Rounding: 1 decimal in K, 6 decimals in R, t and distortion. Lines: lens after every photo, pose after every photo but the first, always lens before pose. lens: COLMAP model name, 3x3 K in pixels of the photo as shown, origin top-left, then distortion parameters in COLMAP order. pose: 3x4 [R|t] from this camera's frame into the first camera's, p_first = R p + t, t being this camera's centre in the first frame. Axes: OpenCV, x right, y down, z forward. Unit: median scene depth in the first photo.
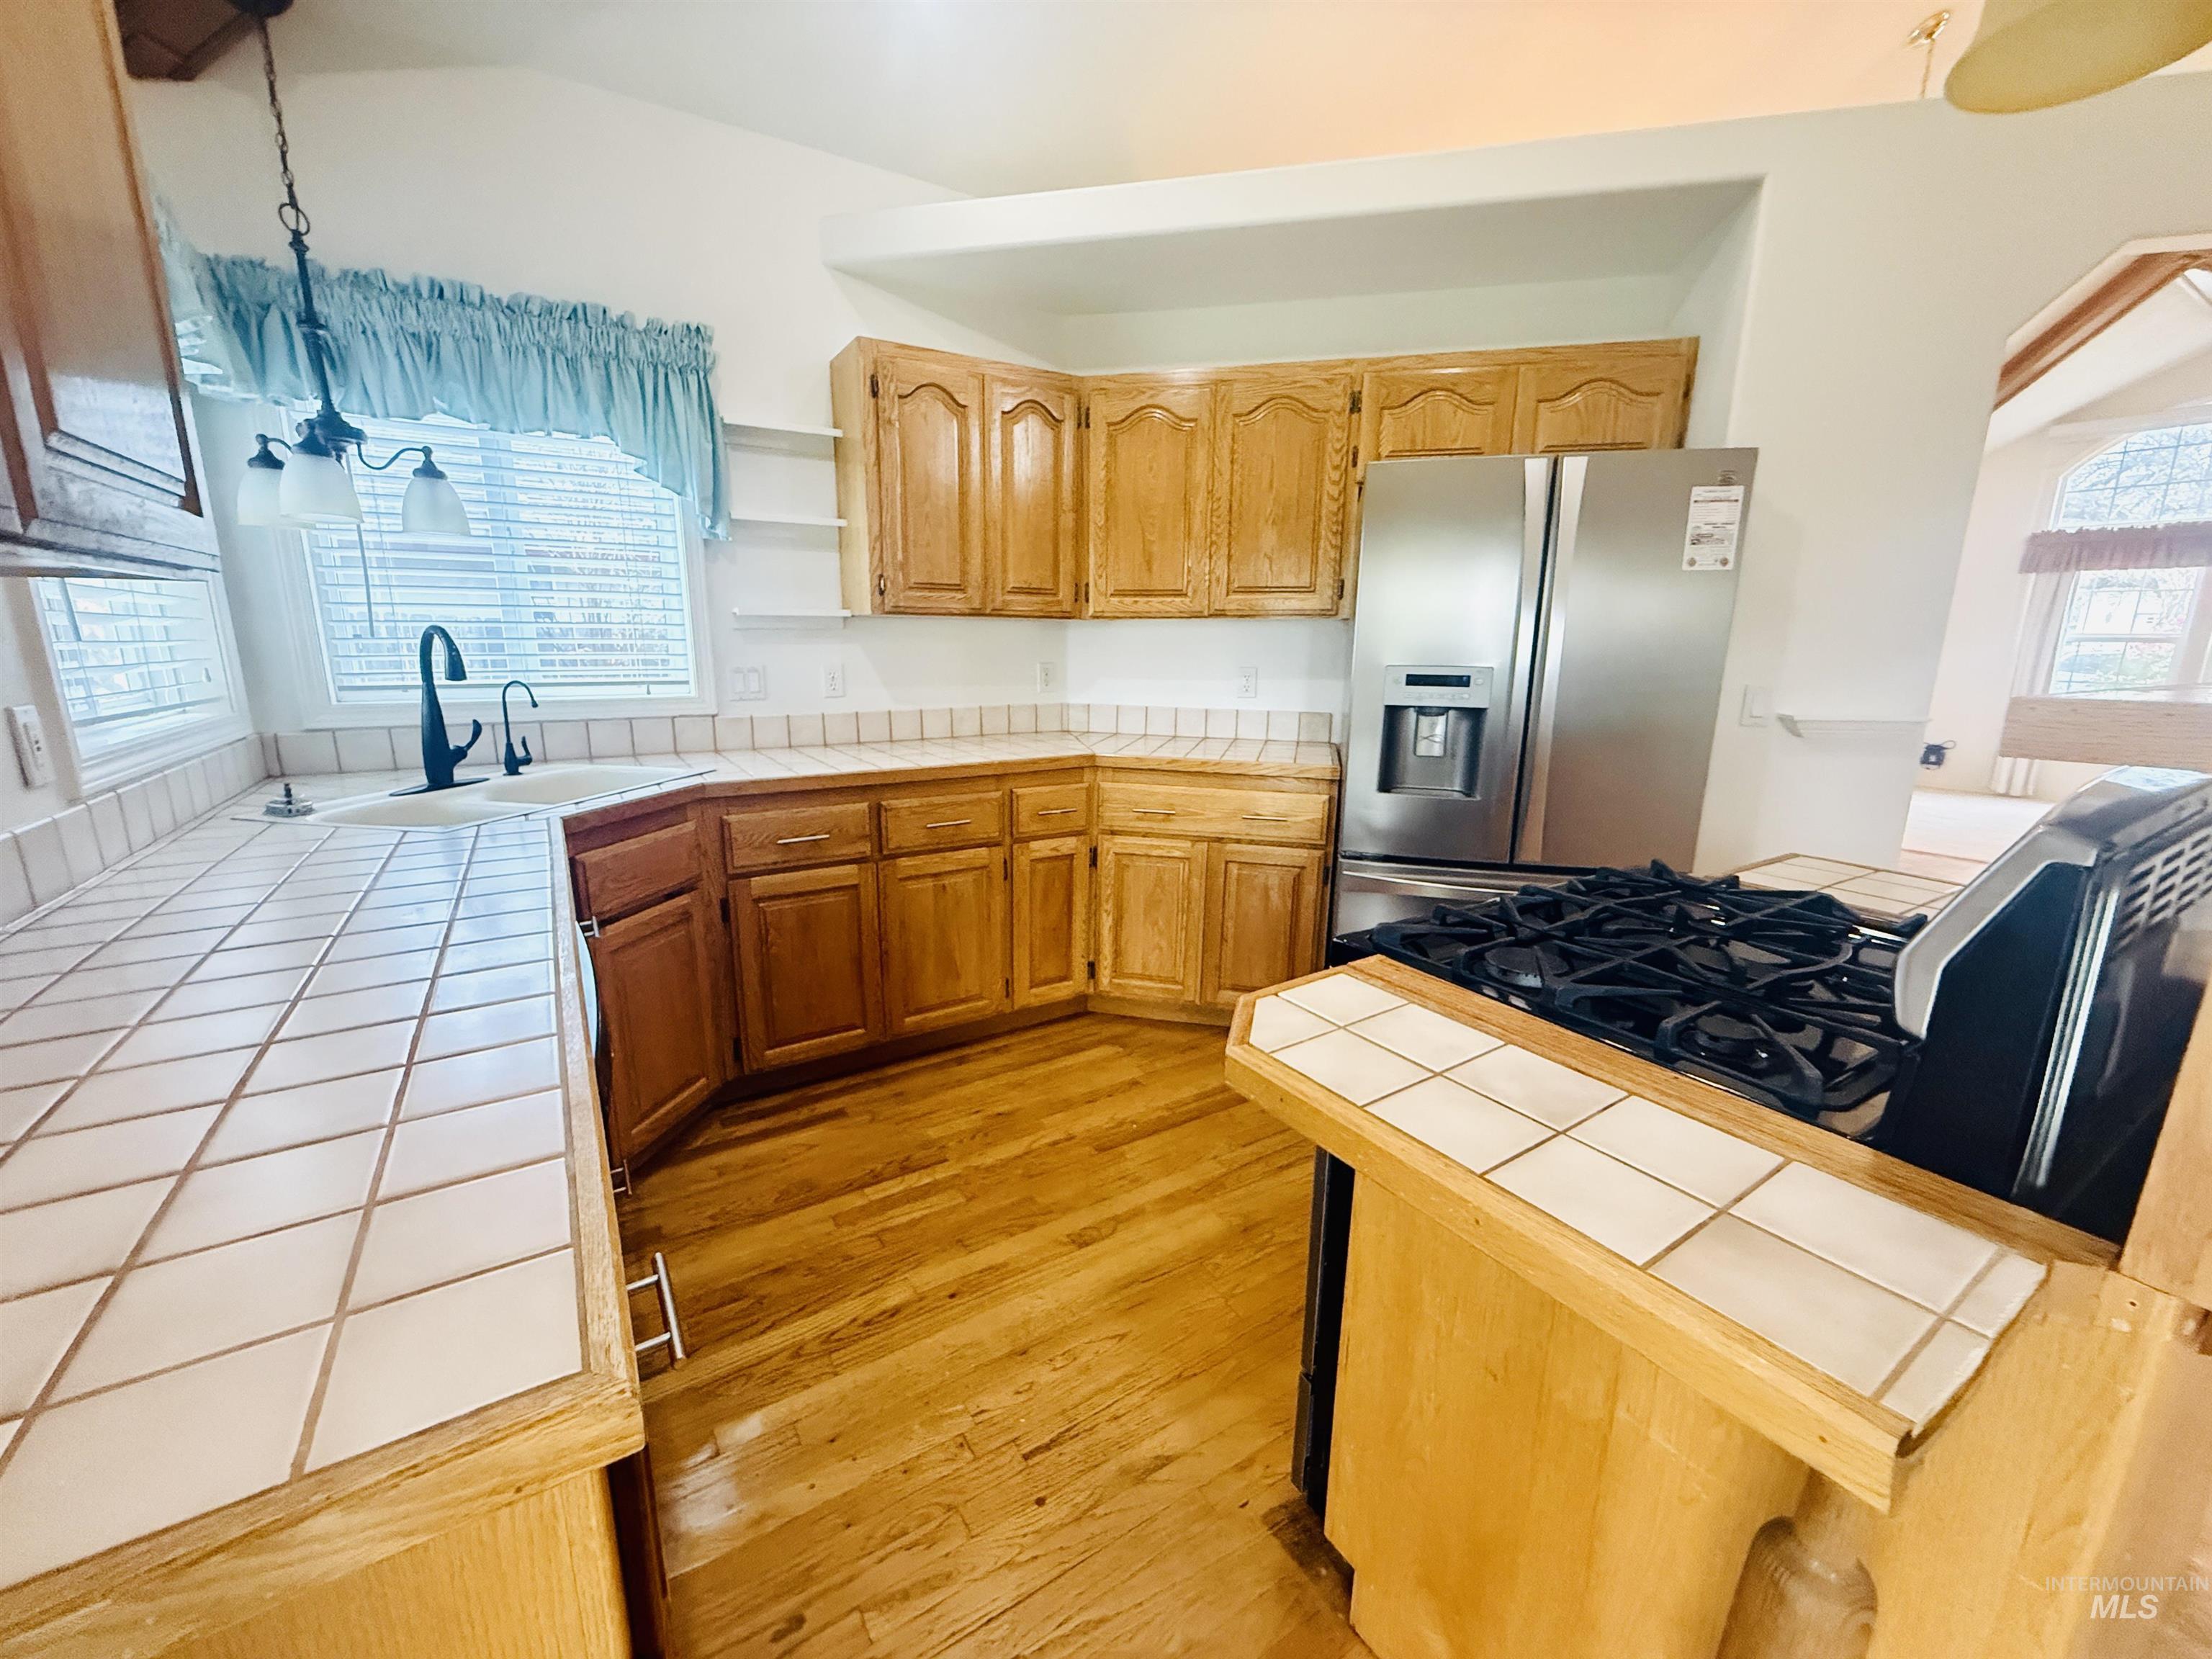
lens RADIAL K [[878.8, 0, 1099.1], [0, 878.8, 830.3], [0, 0, 1]] dist [-0.001154, 0.000260]
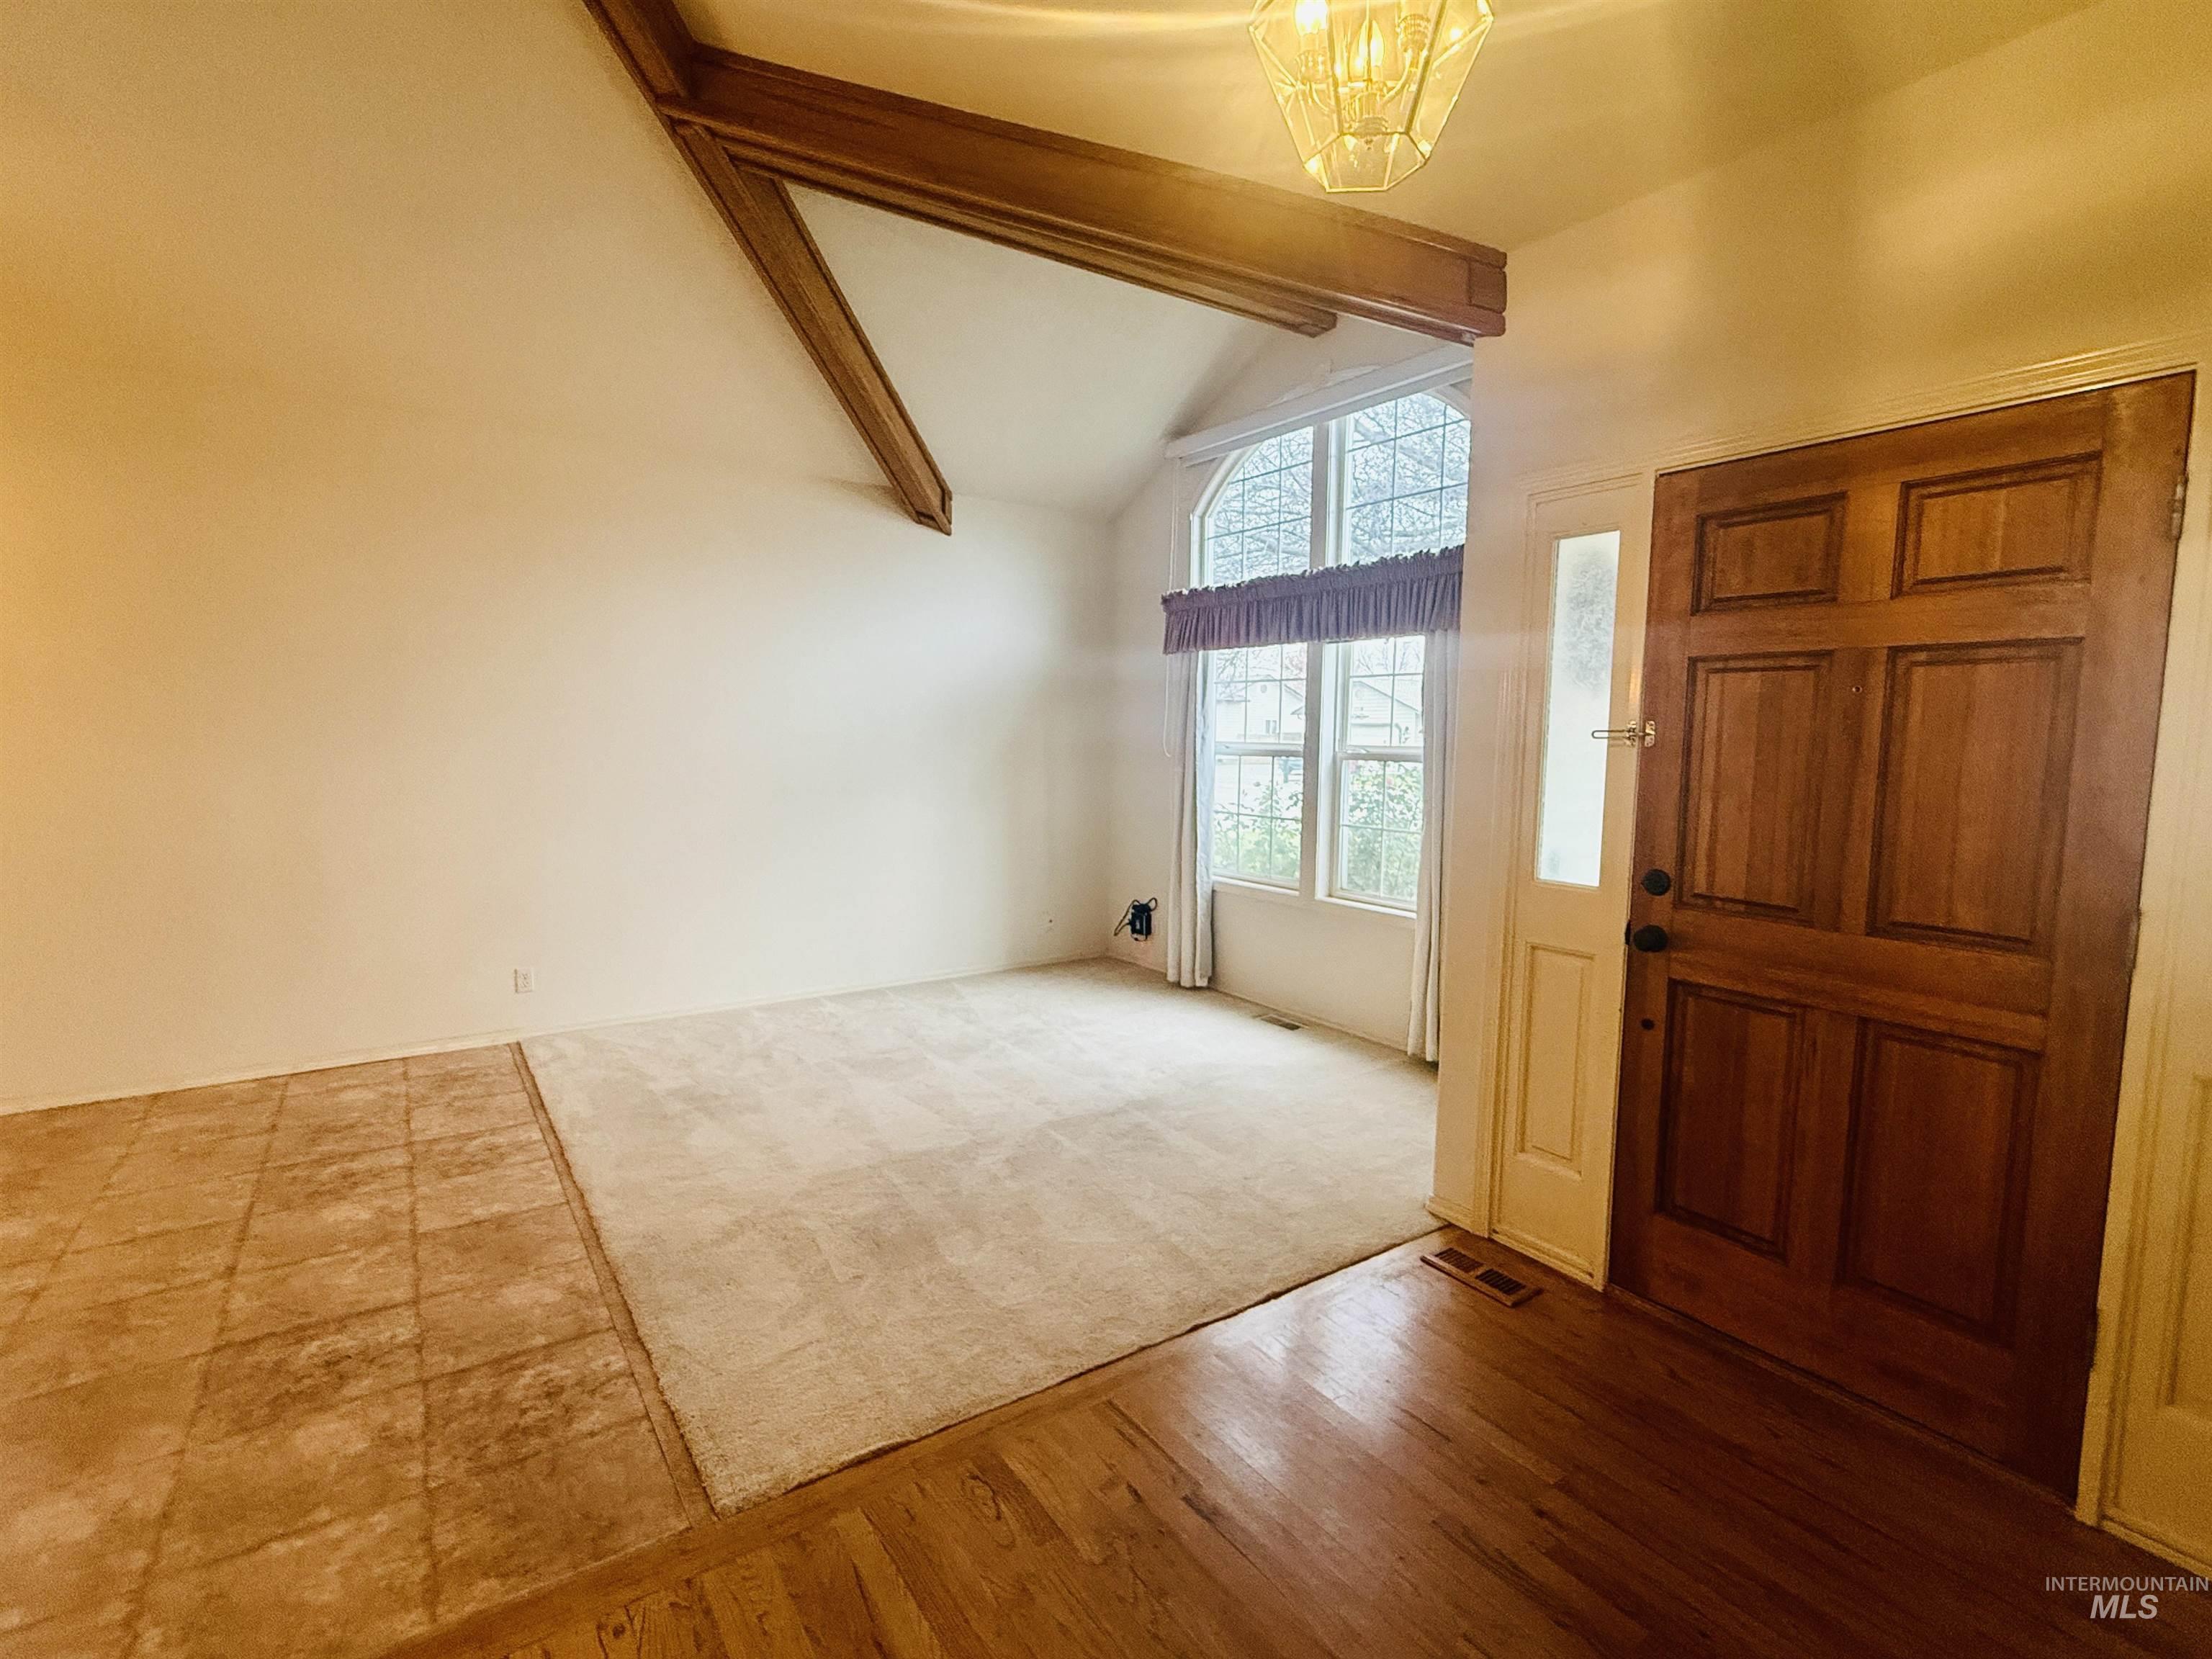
lens RADIAL K [[1033.9, 0, 1107.9], [0, 1033.9, 833.1], [0, 0, 1]] dist [-0.000113, -0.000049]
pose [[0.999304, -0.001335, 0.037290, 0.994653], [0.005458, 0.993841, -0.110682, -0.071329], [-0.036912, 0.110808, 0.993156, 0.234496]]
